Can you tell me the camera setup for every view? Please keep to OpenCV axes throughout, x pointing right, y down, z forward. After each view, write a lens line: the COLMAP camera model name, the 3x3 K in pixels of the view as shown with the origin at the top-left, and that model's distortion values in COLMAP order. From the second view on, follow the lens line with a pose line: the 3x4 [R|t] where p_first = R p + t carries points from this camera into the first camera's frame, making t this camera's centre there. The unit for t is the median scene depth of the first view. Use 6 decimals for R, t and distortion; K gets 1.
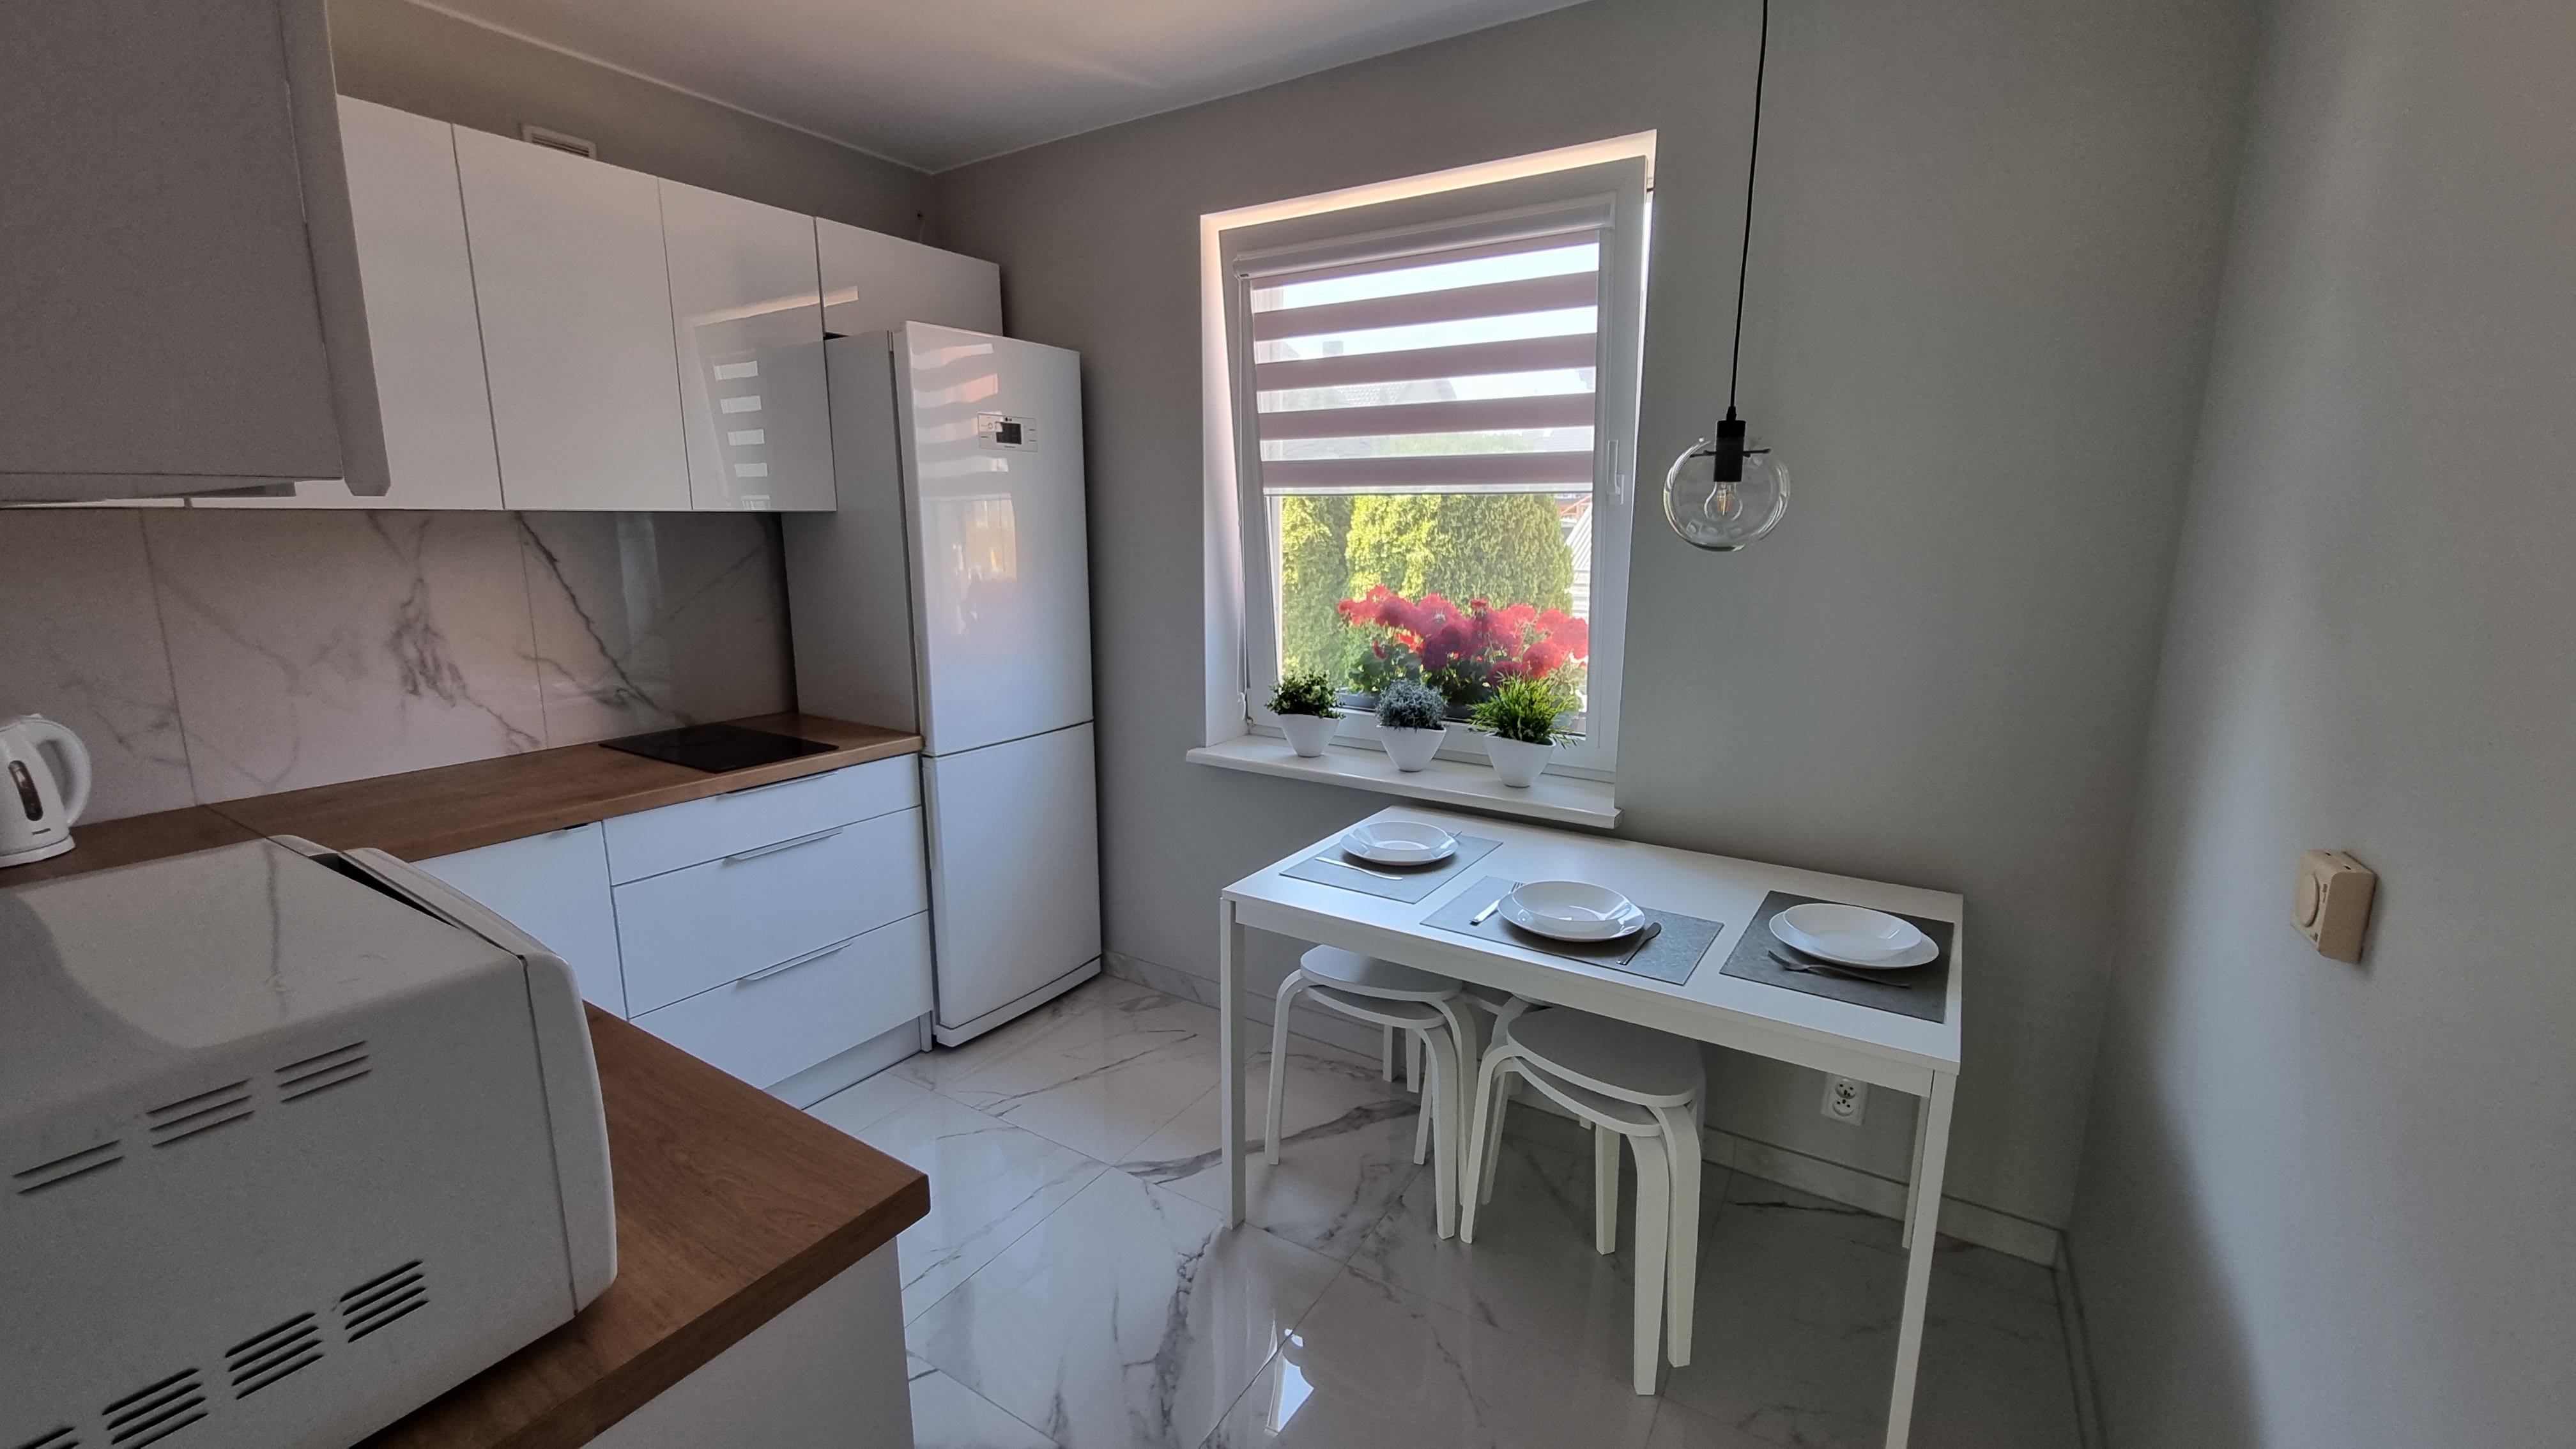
lens RADIAL K [[1035.2, 0, 1279.7], [0, 1035.2, 727.9], [0, 0, 1]] dist [-0.000957, -0.004500]
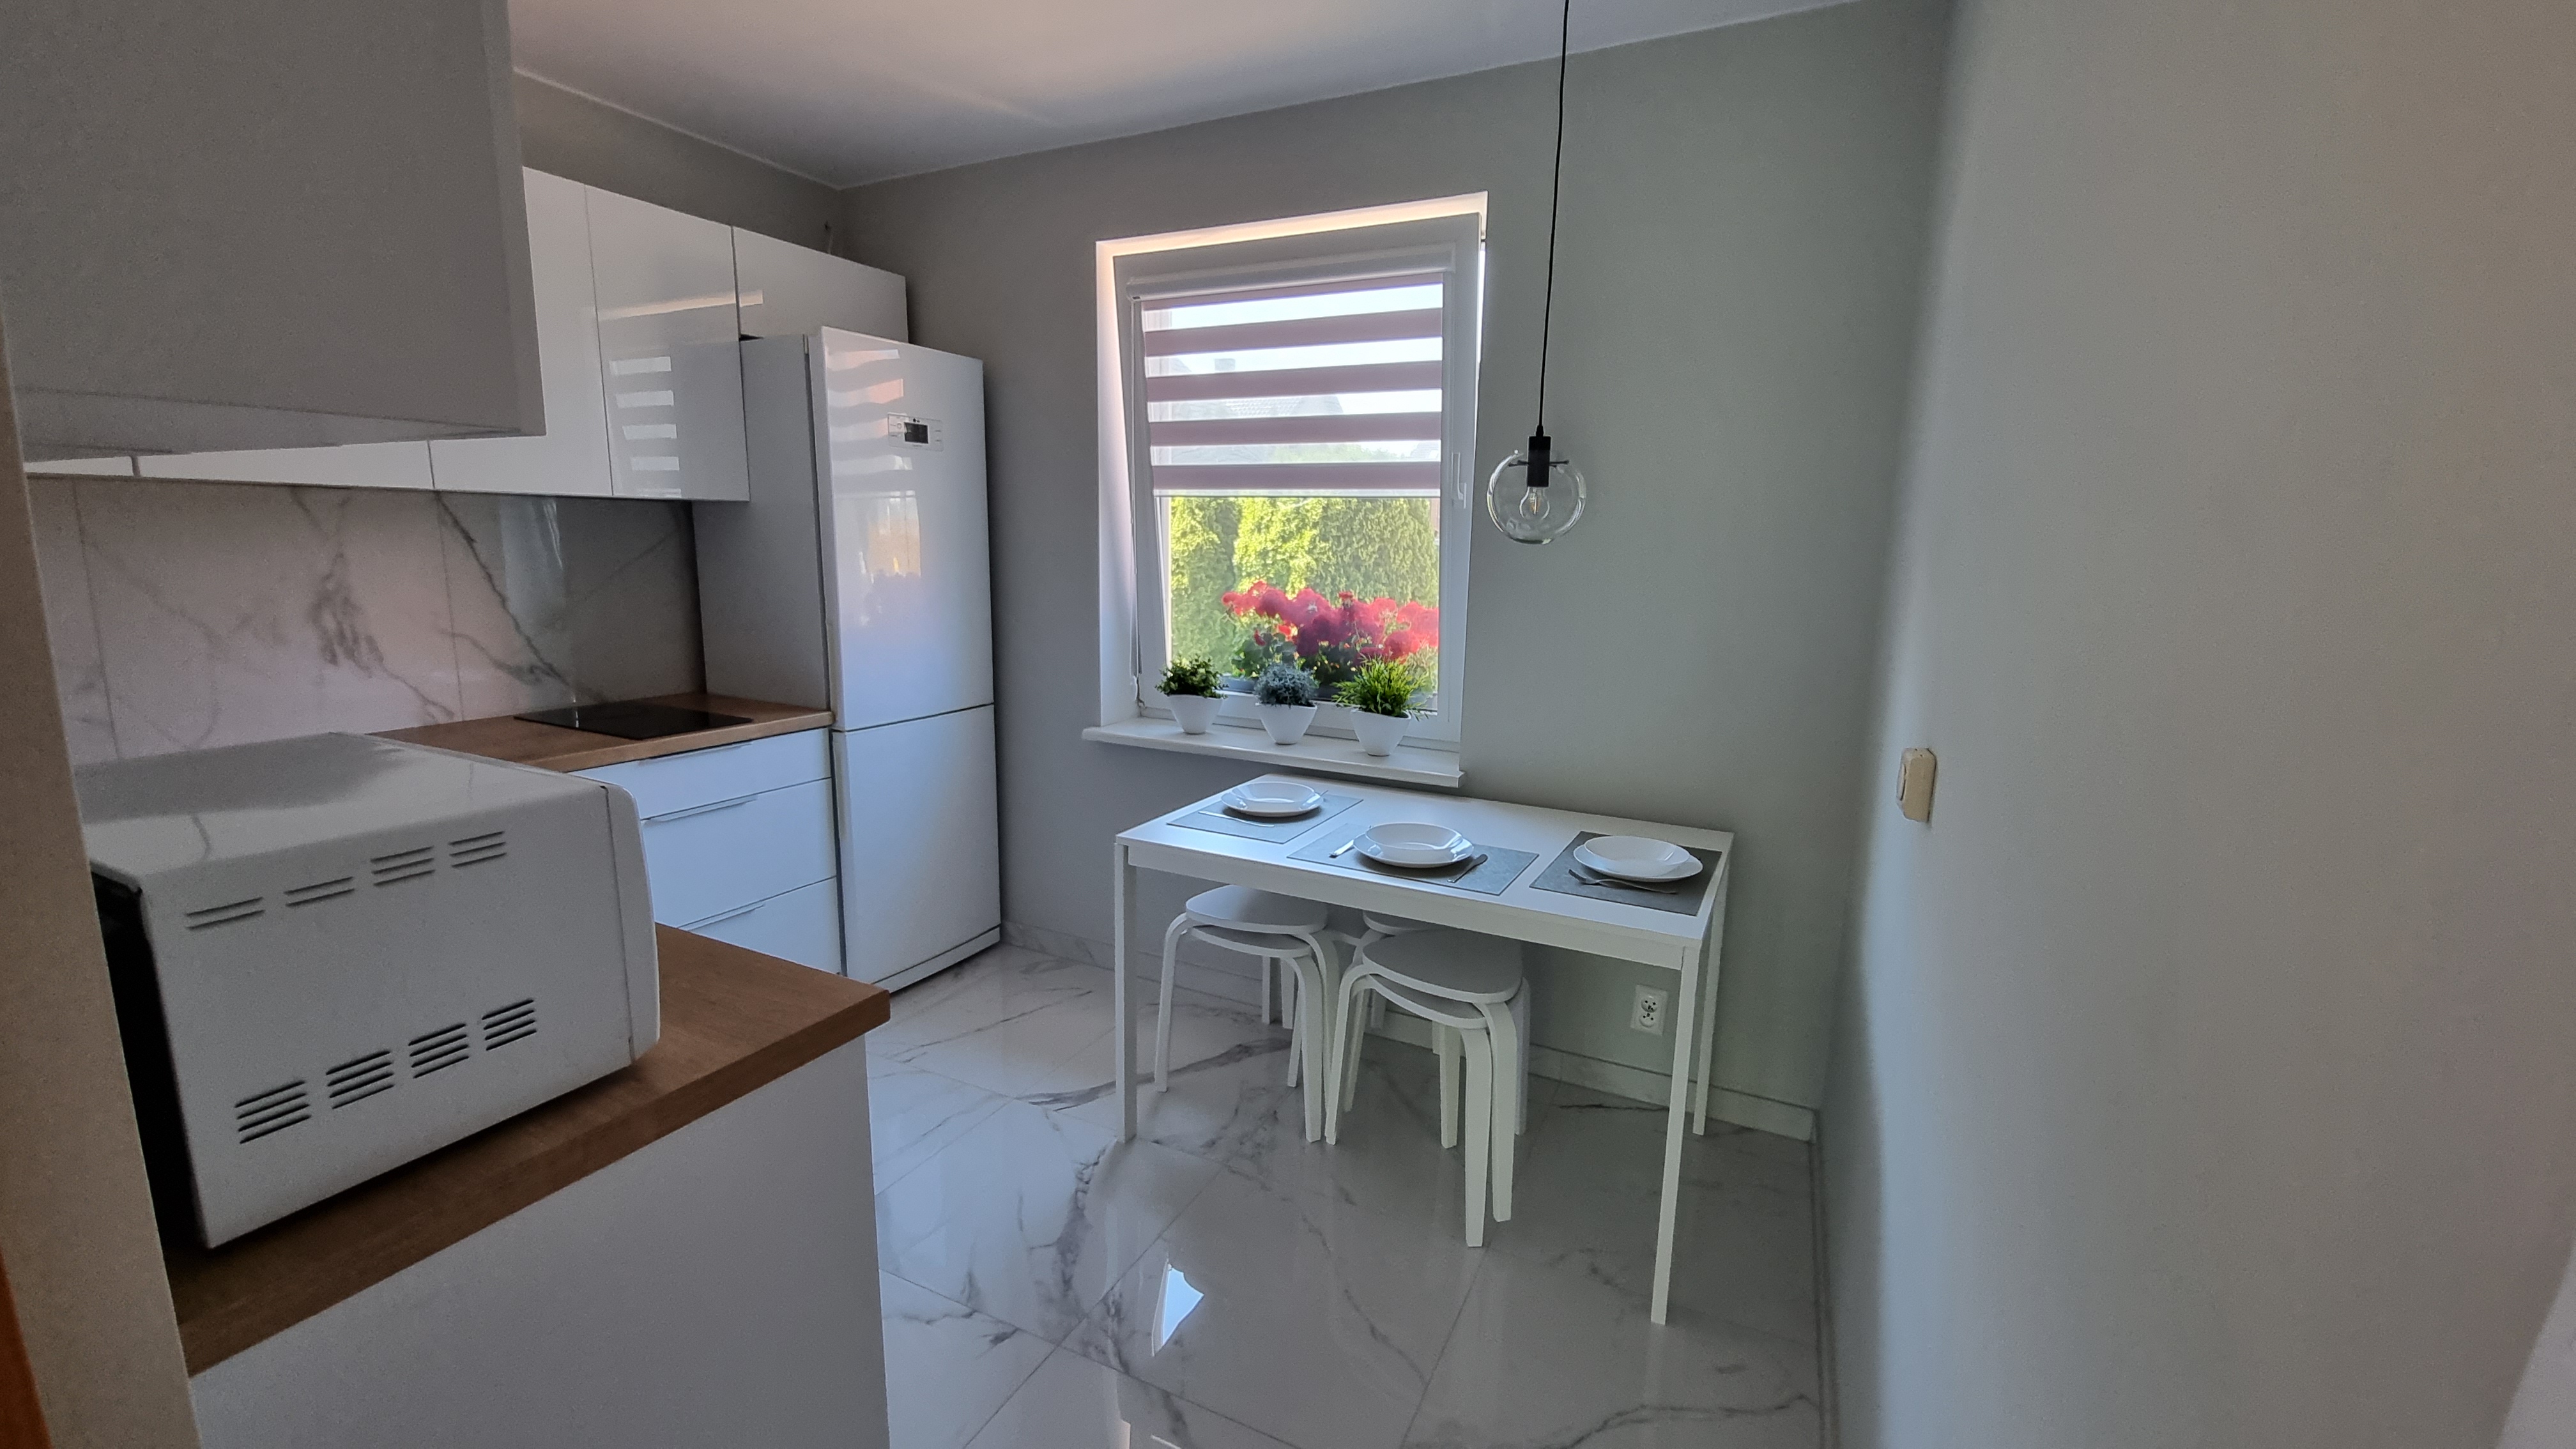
lens RADIAL K [[1035.2, 0, 1279.7], [0, 1035.2, 727.9], [0, 0, 1]] dist [-0.000957, -0.004500]
pose [[0.994623, -0.000178, 0.103560, 0.004451], [0.001697, 0.999892, -0.014581, 0.045398], [-0.103547, 0.014678, 0.994516, -0.125476]]
